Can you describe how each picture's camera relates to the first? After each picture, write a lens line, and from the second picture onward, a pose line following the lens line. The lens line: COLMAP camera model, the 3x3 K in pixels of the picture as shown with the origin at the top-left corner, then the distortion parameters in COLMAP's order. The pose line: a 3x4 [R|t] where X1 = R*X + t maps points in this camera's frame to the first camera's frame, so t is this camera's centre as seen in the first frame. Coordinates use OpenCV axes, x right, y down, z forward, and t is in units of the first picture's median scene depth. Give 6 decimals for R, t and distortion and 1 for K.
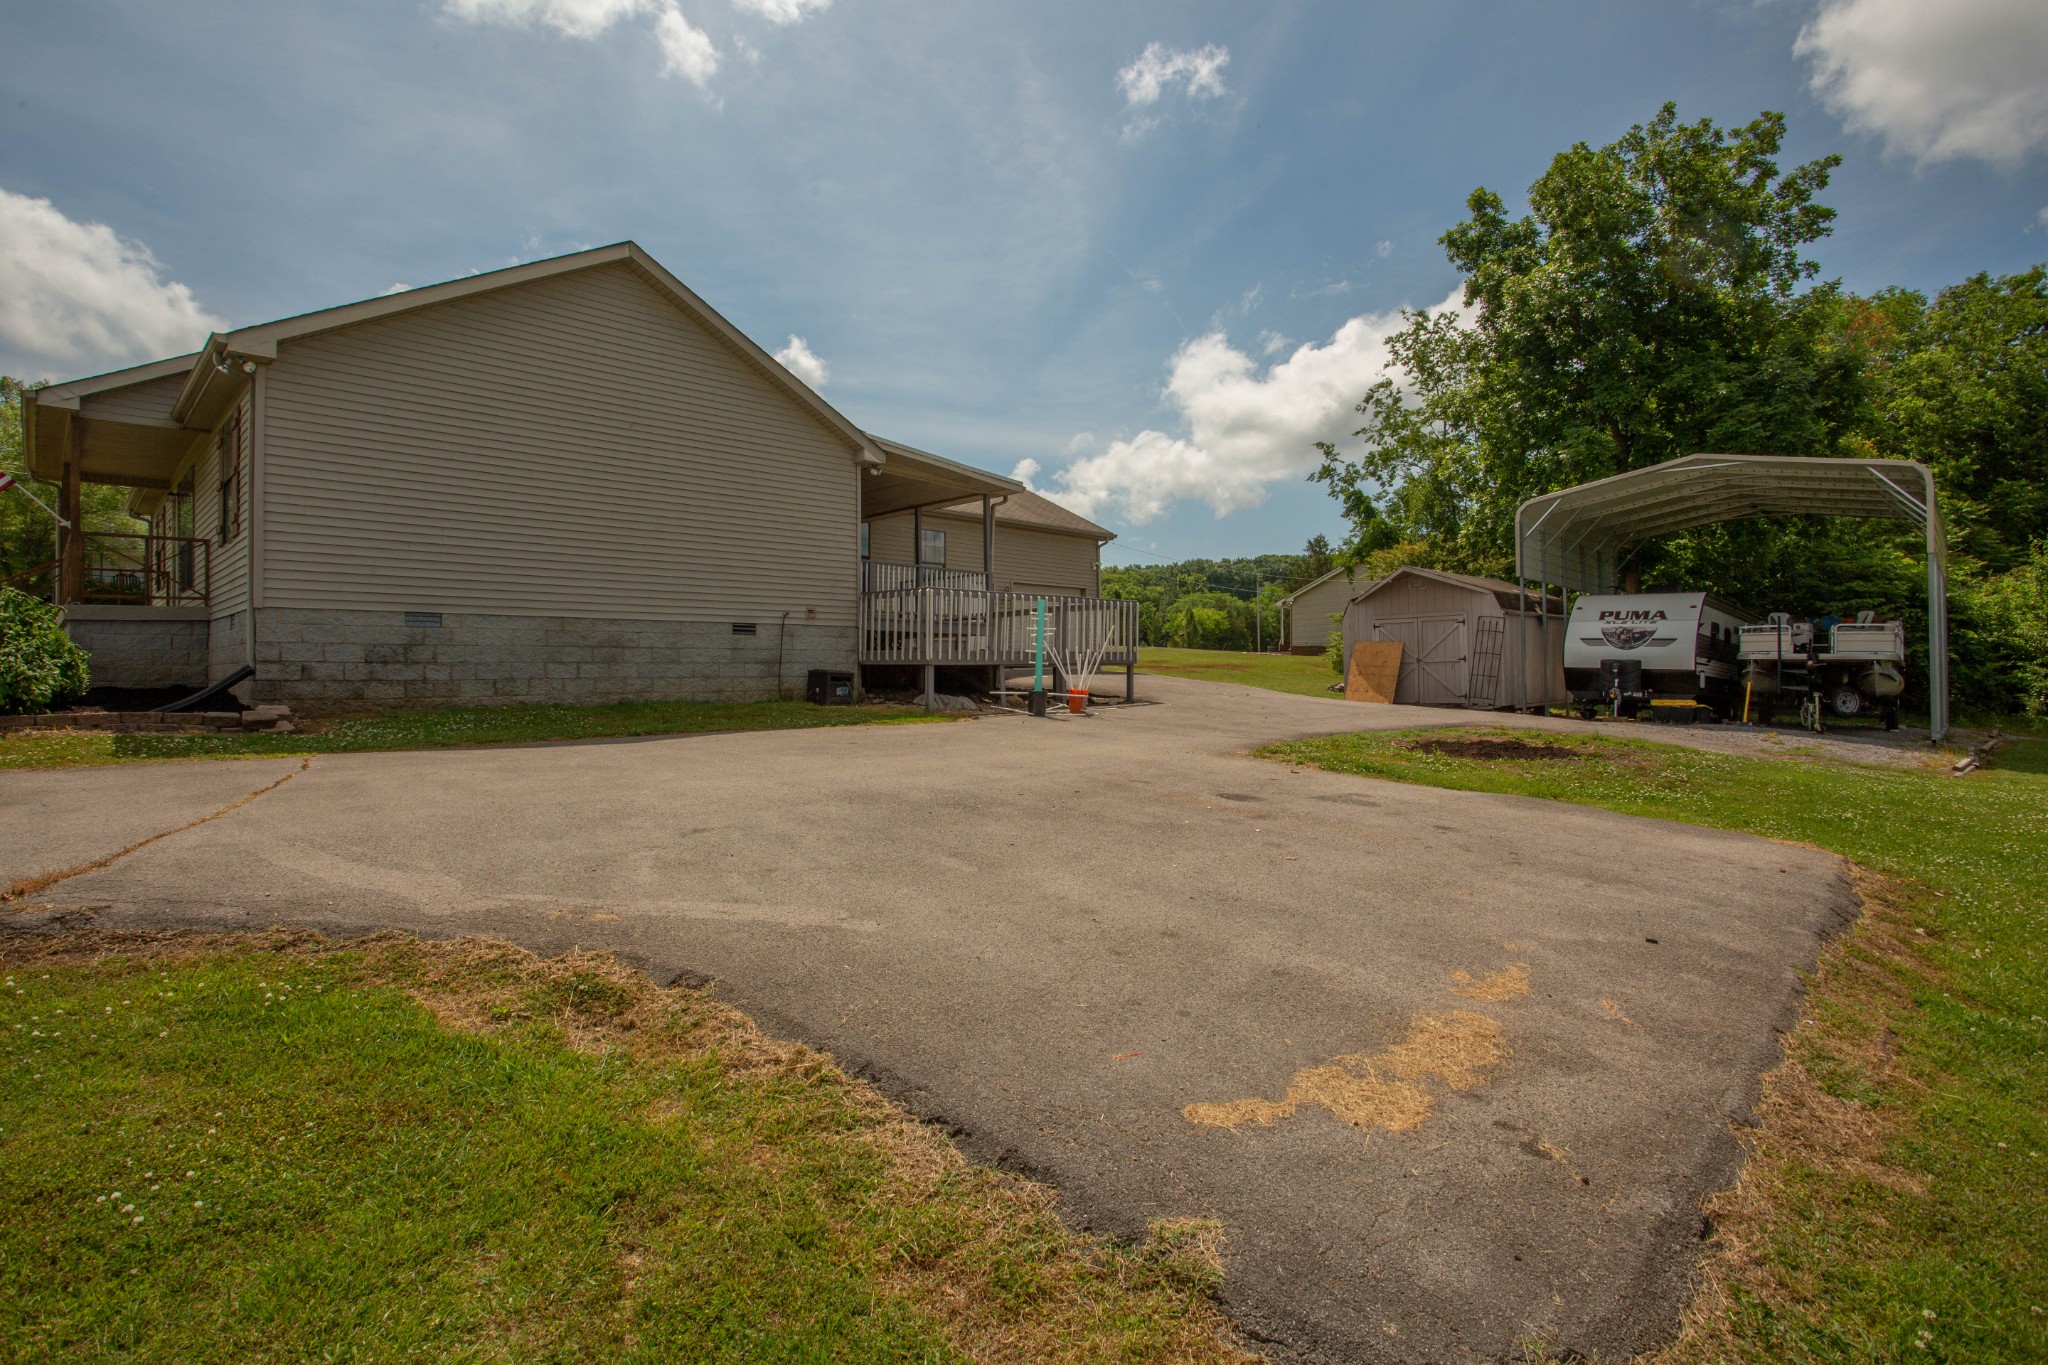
lens RADIAL K [[798.1, 0, 1085.6], [0, 798.1, 665.4], [0, 0, 1]] dist [-0.069877, 0.015163]
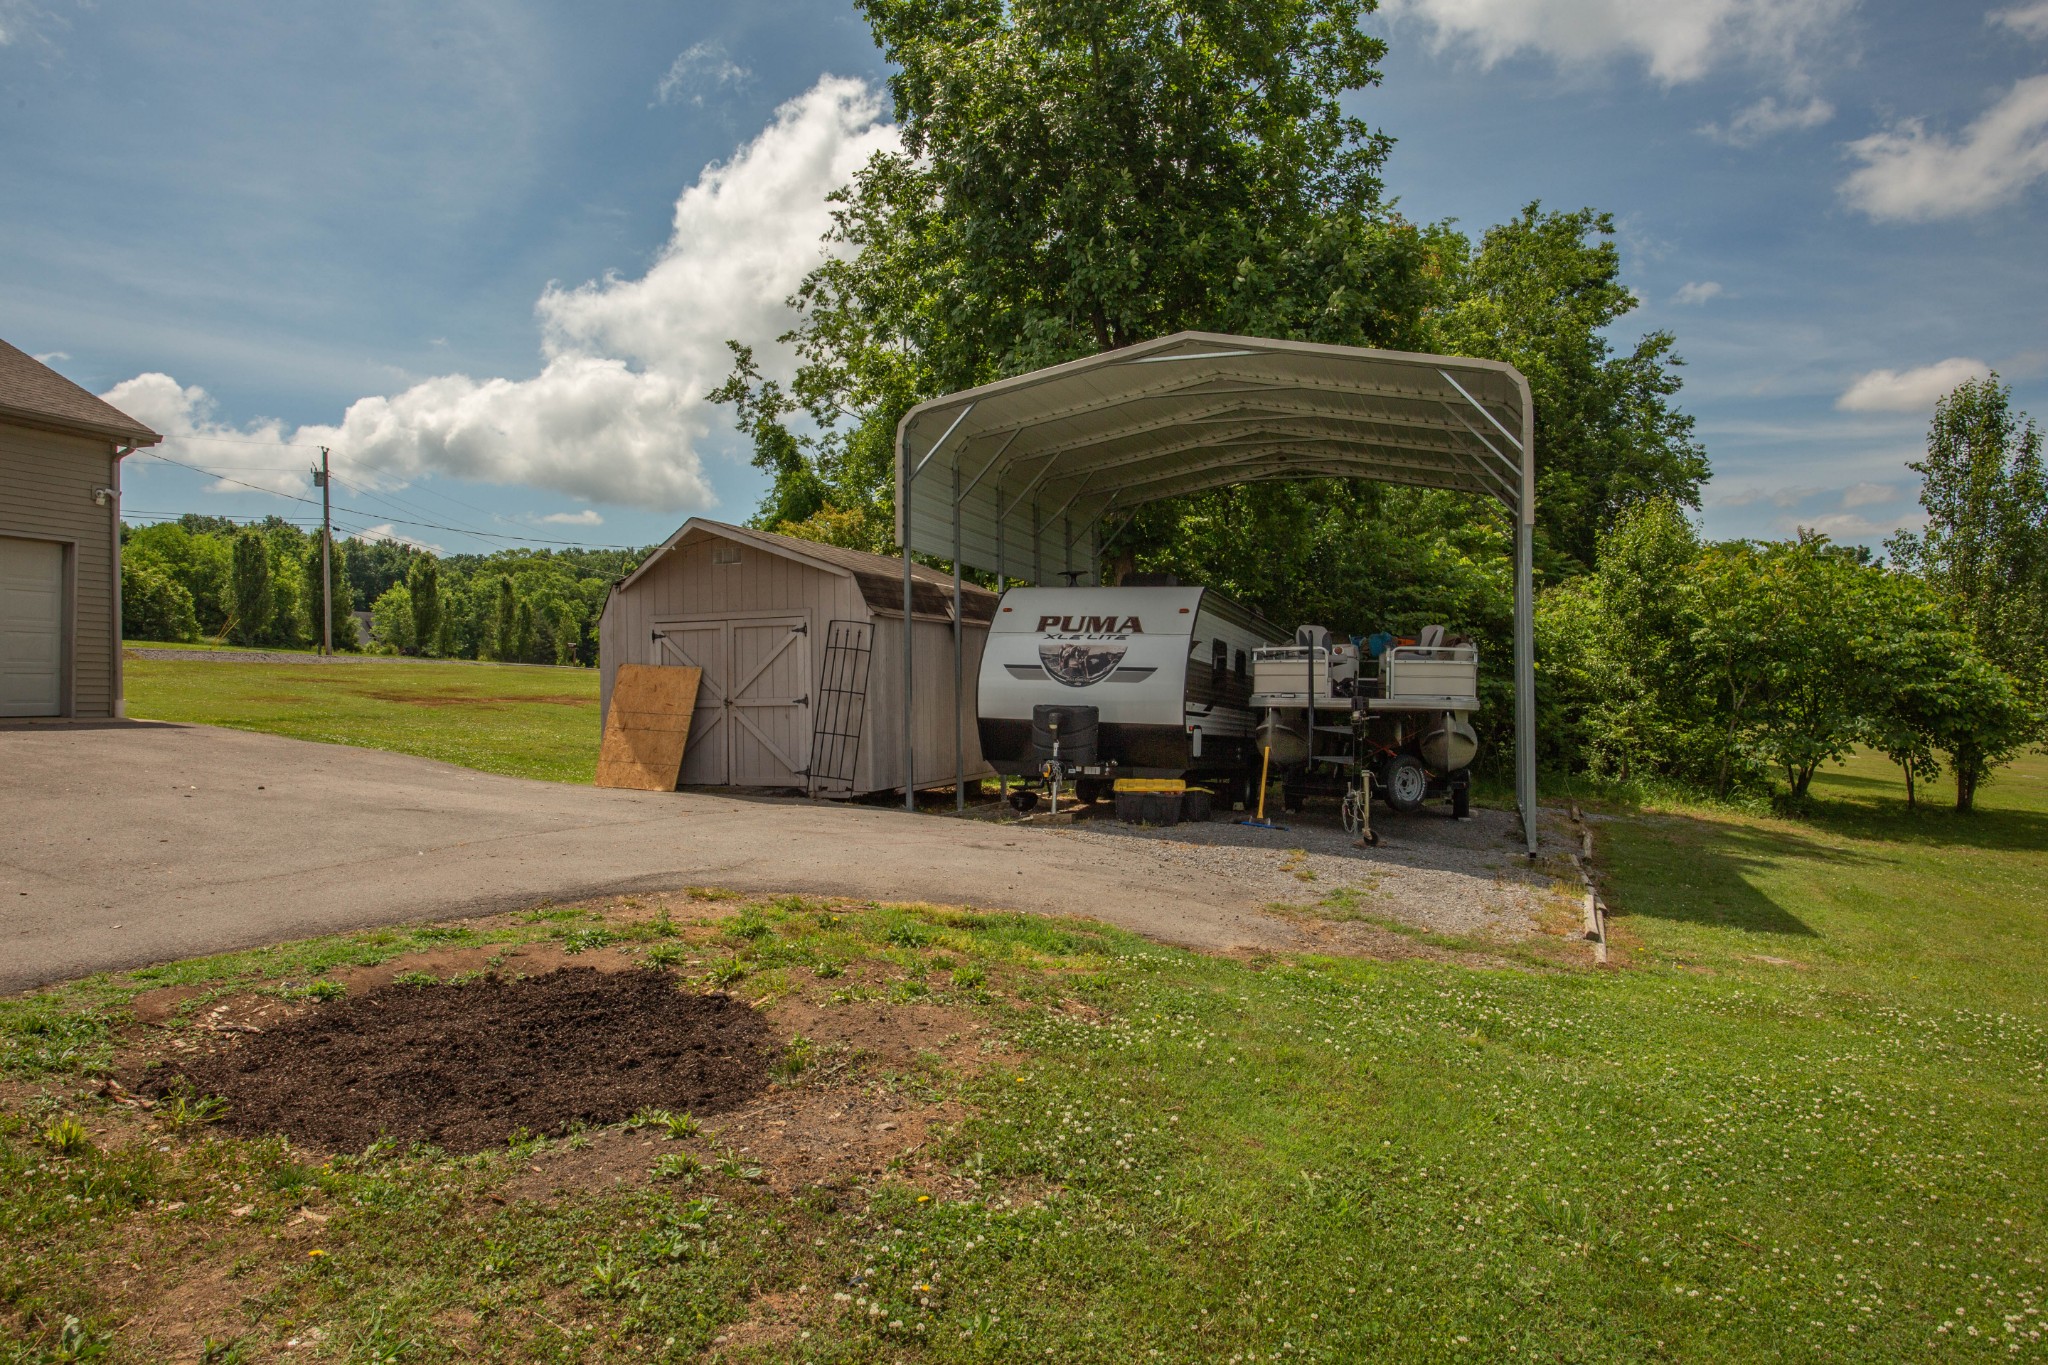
lens RADIAL K [[1009.2, 0, 1006.0], [0, 1009.2, 663.1], [0, 0, 1]] dist [-0.078045, 0.032674]
pose [[0.908767, 0.013902, 0.417073, 0.352280], [-0.004277, 0.999703, -0.024003, -0.019629], [-0.417283, 0.020029, 0.908556, 0.371569]]
